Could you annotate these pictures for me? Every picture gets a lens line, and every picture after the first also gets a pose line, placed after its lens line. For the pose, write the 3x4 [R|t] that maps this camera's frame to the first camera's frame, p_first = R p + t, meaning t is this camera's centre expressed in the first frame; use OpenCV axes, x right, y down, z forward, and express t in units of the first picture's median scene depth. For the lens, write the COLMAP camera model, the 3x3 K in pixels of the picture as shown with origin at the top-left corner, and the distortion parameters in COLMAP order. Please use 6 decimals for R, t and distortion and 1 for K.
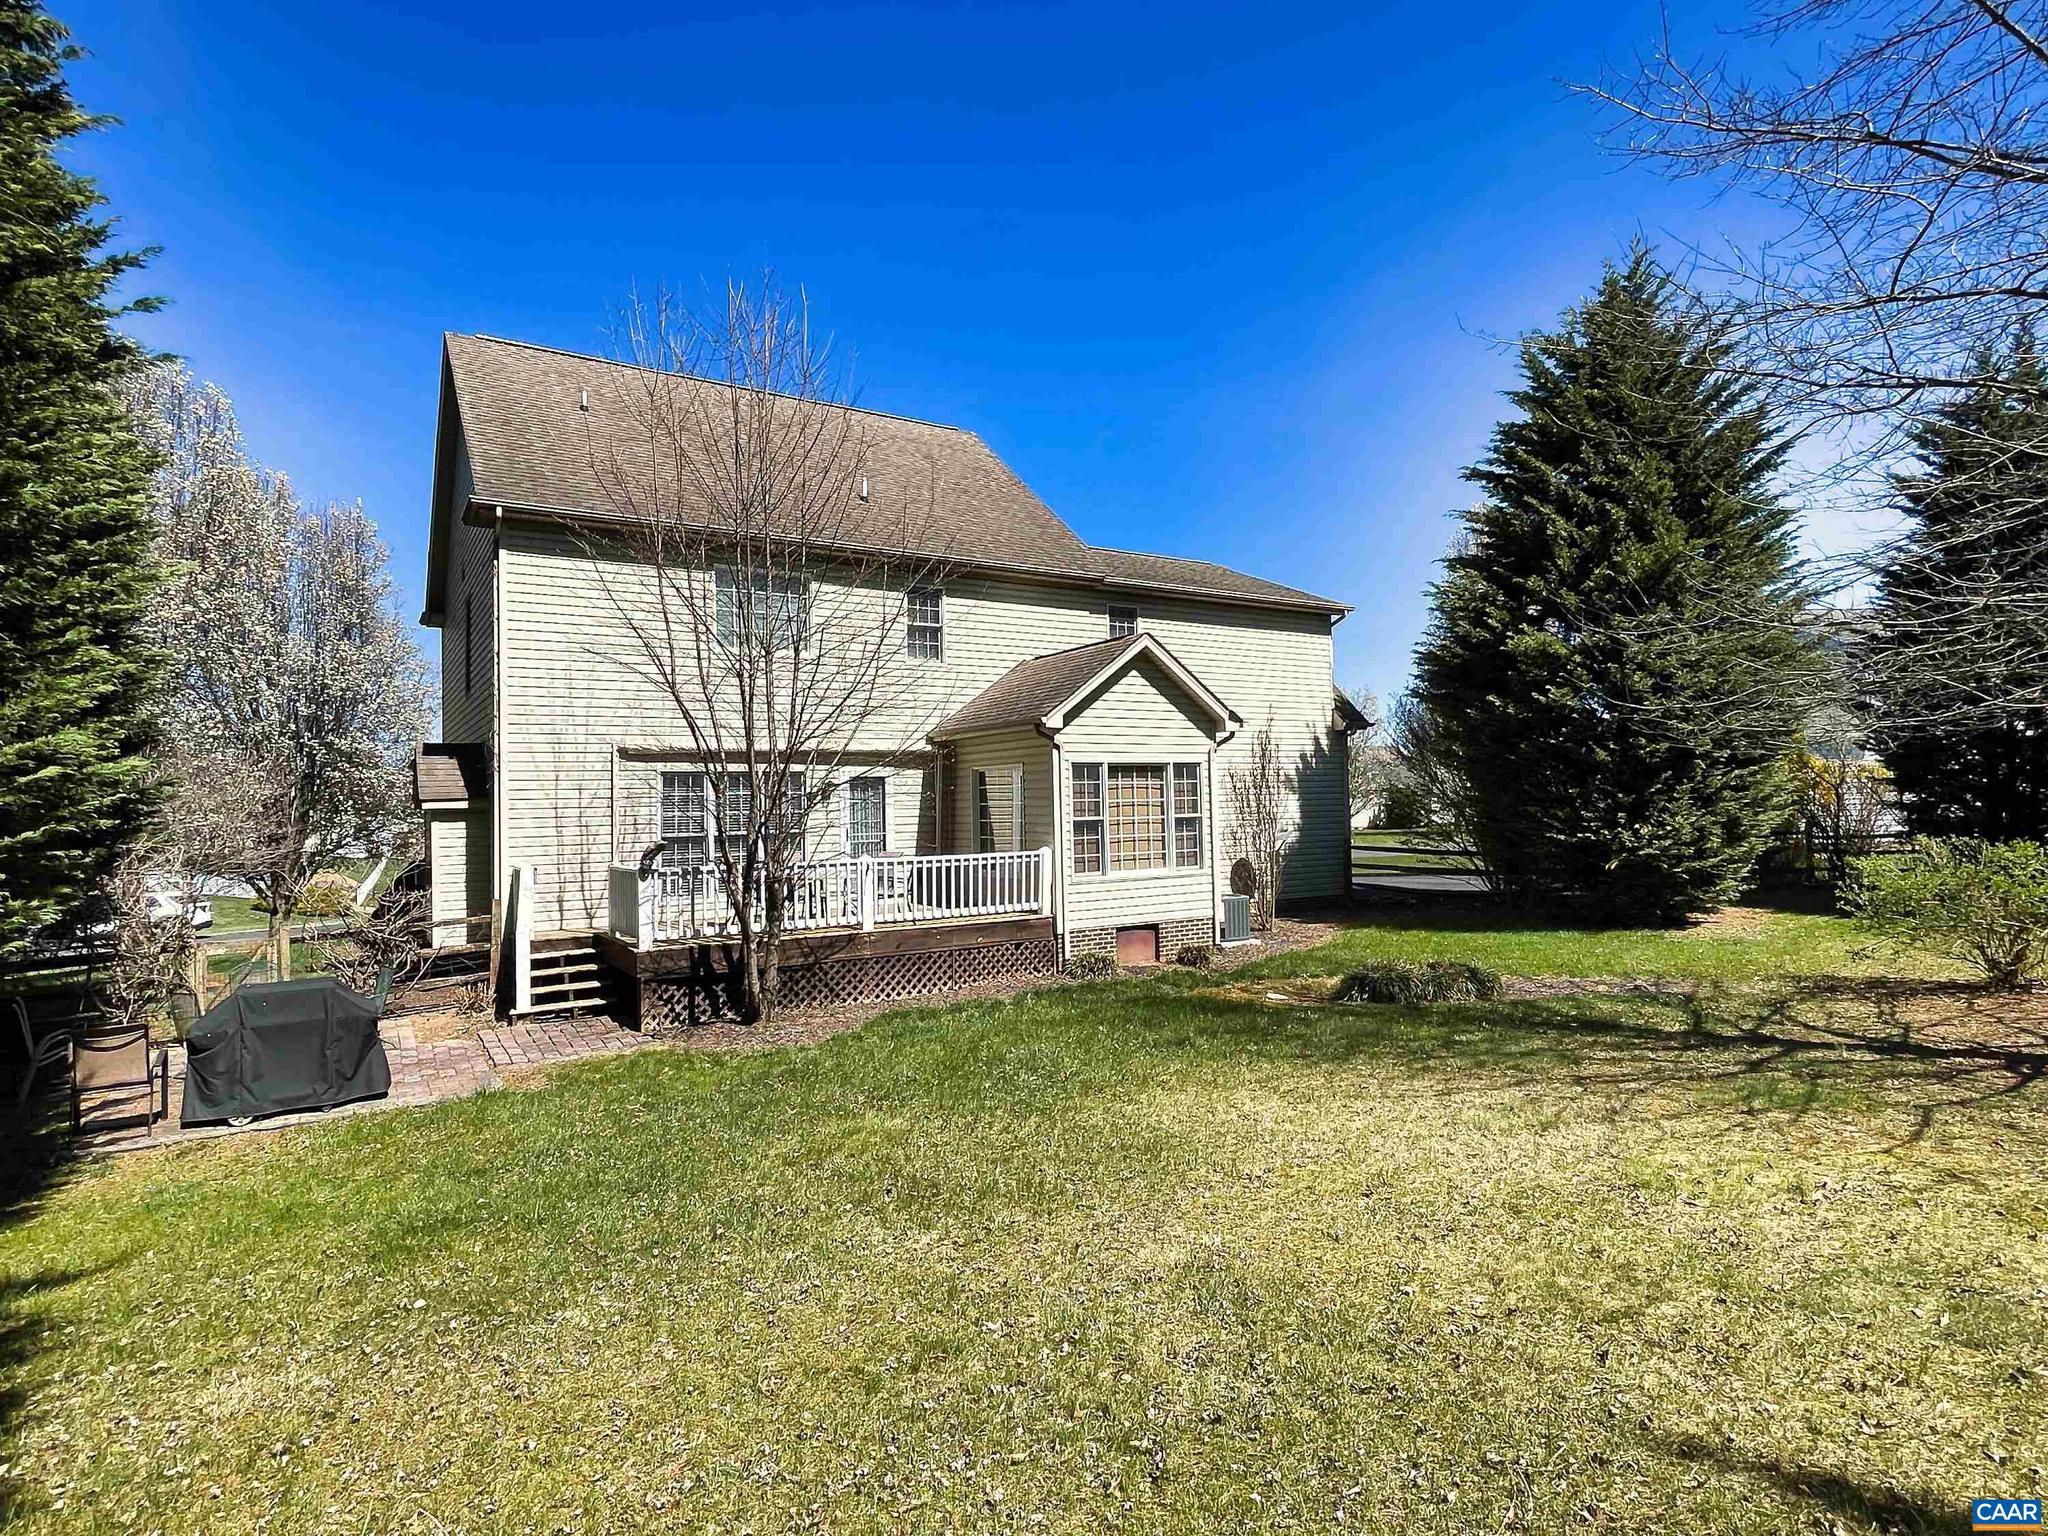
lens RADIAL K [[1076.2, 0, 1024.0], [0, 1076.2, 768.0], [0, 0, 1]] dist [0.001066, -0.000351]
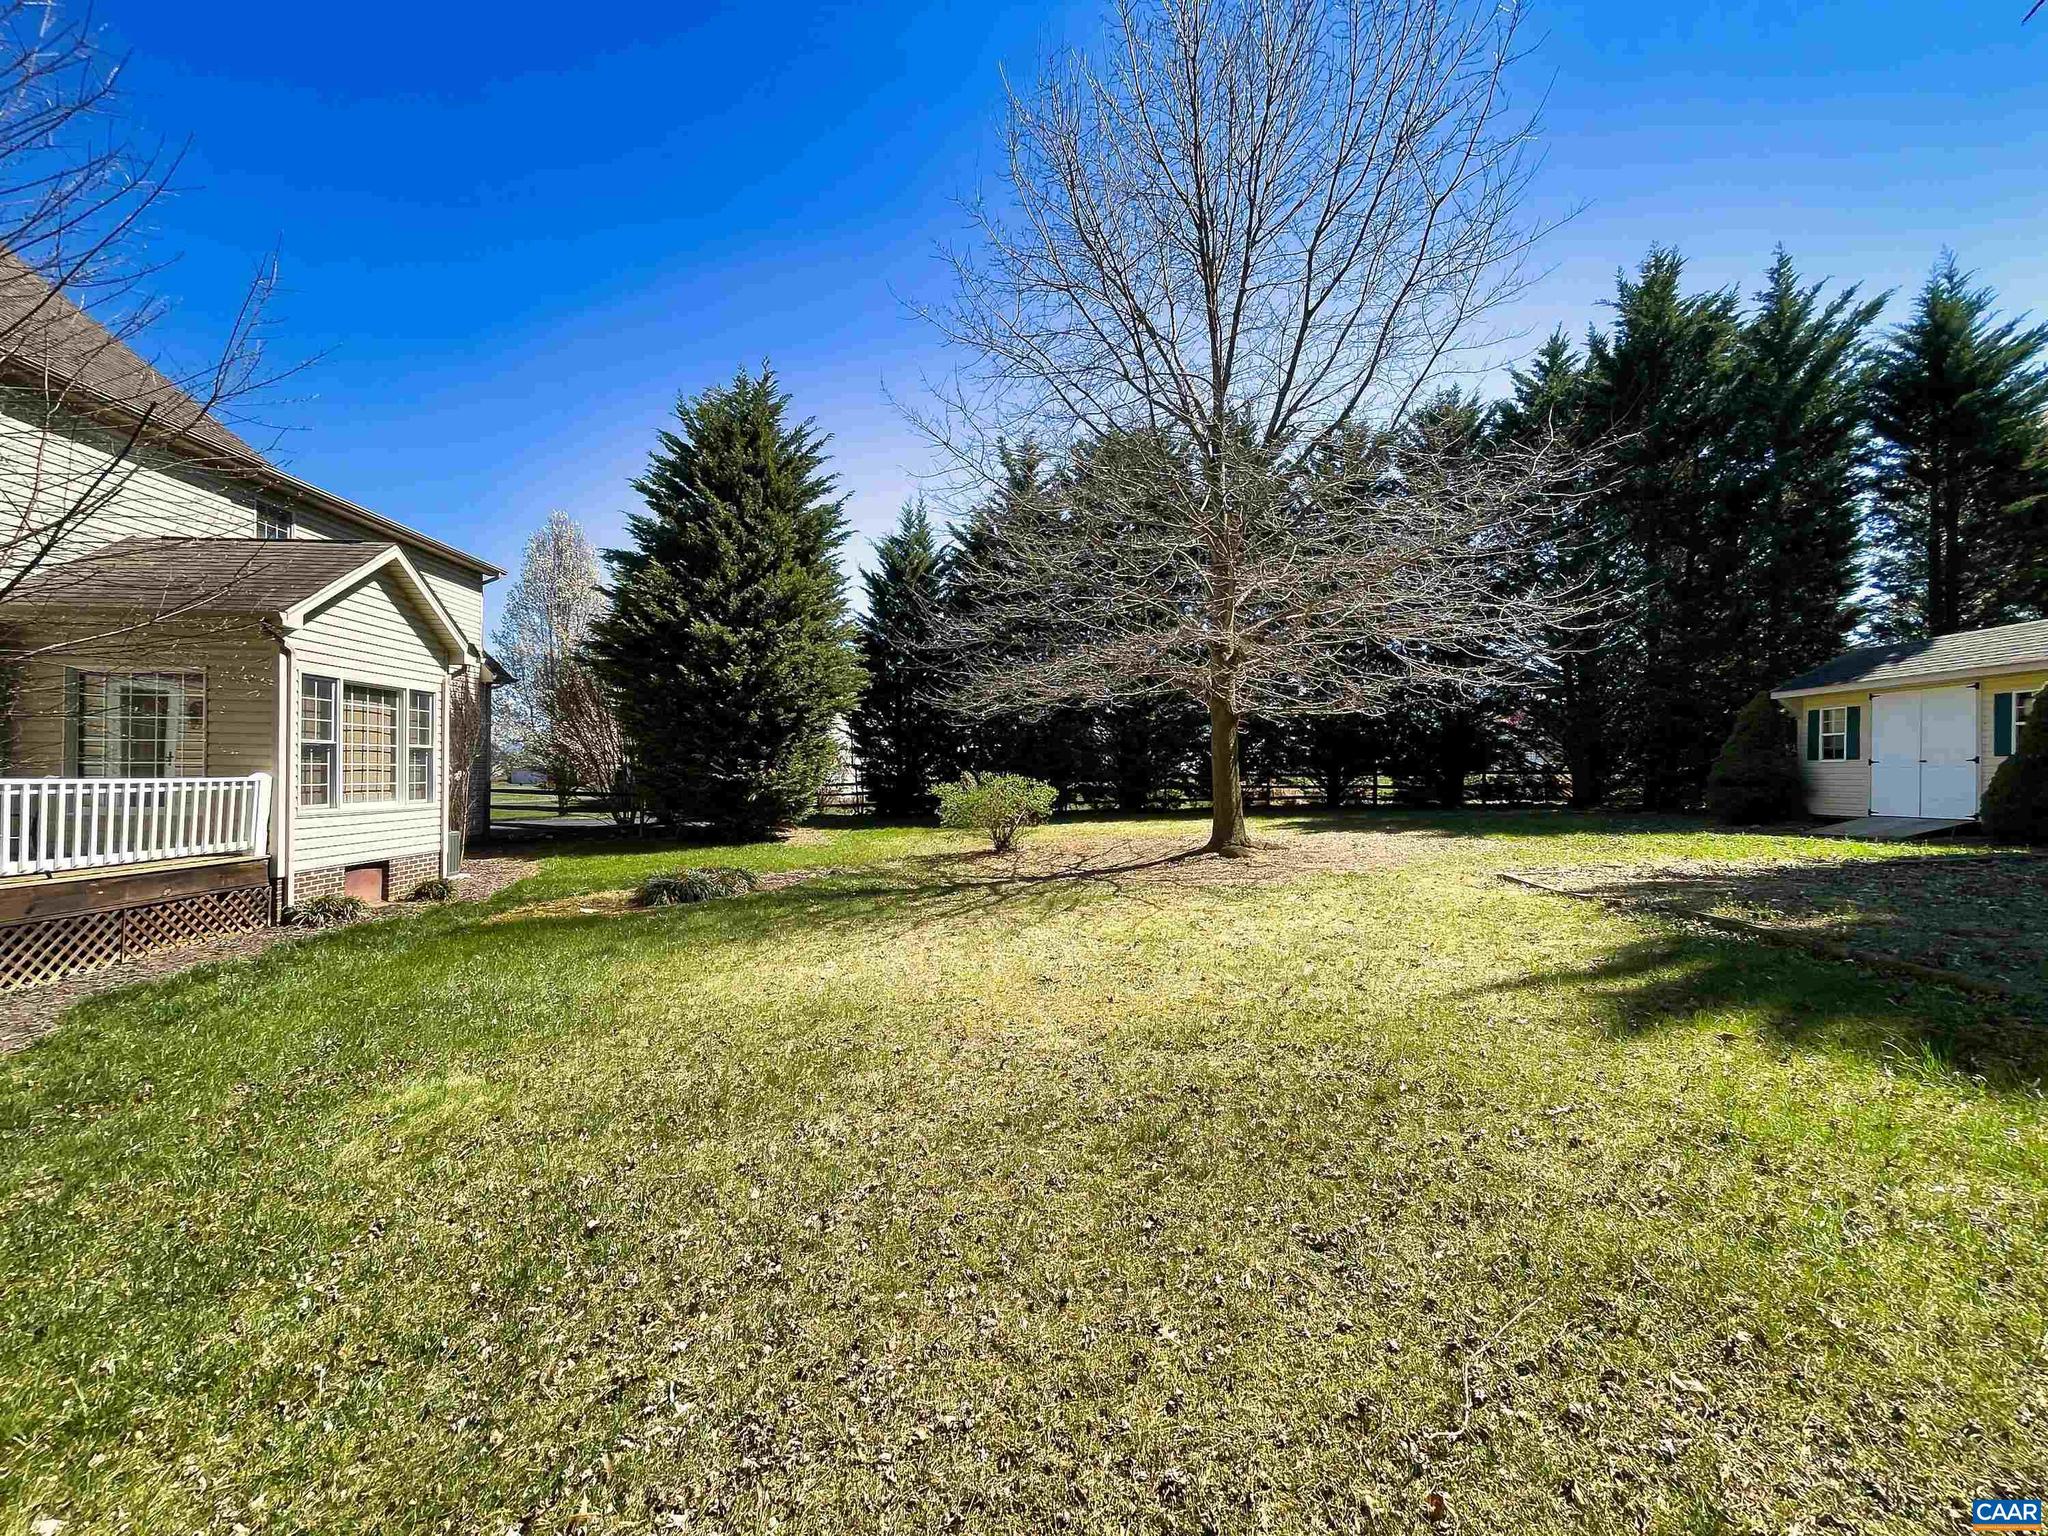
lens RADIAL K [[820.7, 0, 1024.0], [0, 820.7, 768.0], [0, 0, 1]] dist [-0.001104, 0.000094]
pose [[0.479972, 0.028776, 0.876812, -0.231730], [-0.045714, 0.998924, -0.007759, 0.045415], [-0.876092, -0.036359, 0.480771, 0.185344]]
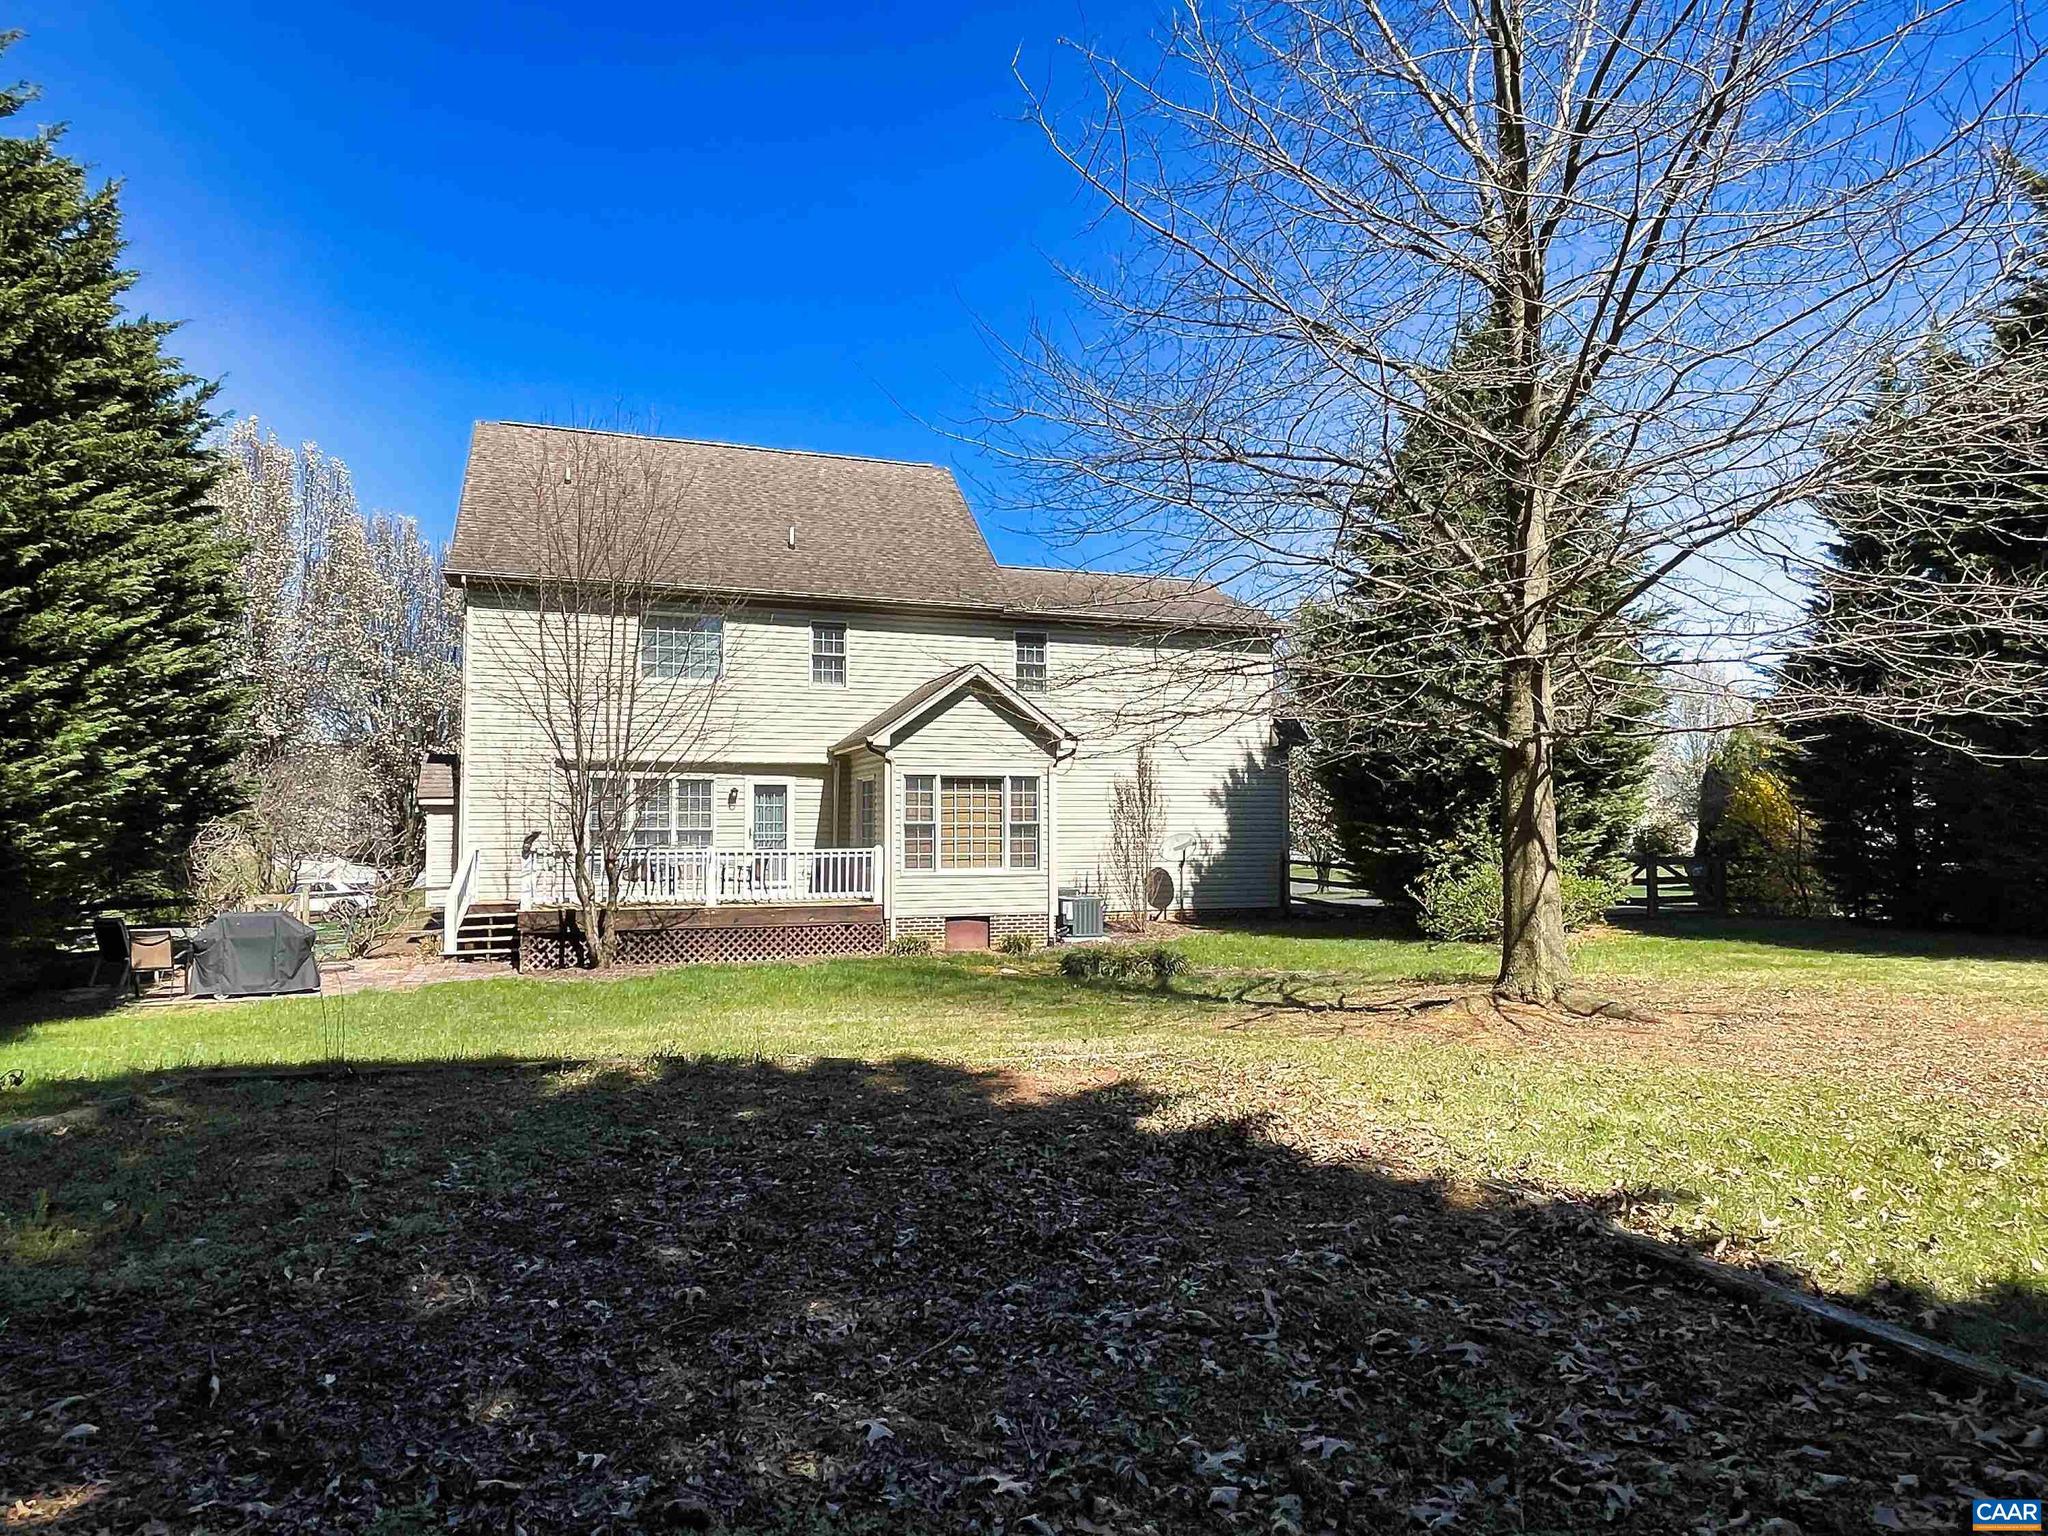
lens RADIAL K [[1240.5, 0, 1024.0], [0, 1240.5, 768.0], [0, 0, 1]] dist [-0.001046, -0.001065]
pose [[0.975365, 0.010505, -0.220348, 0.447026], [-0.012656, 0.999885, -0.008354, -0.002515], [0.220235, 0.010937, 0.975386, -0.280181]]
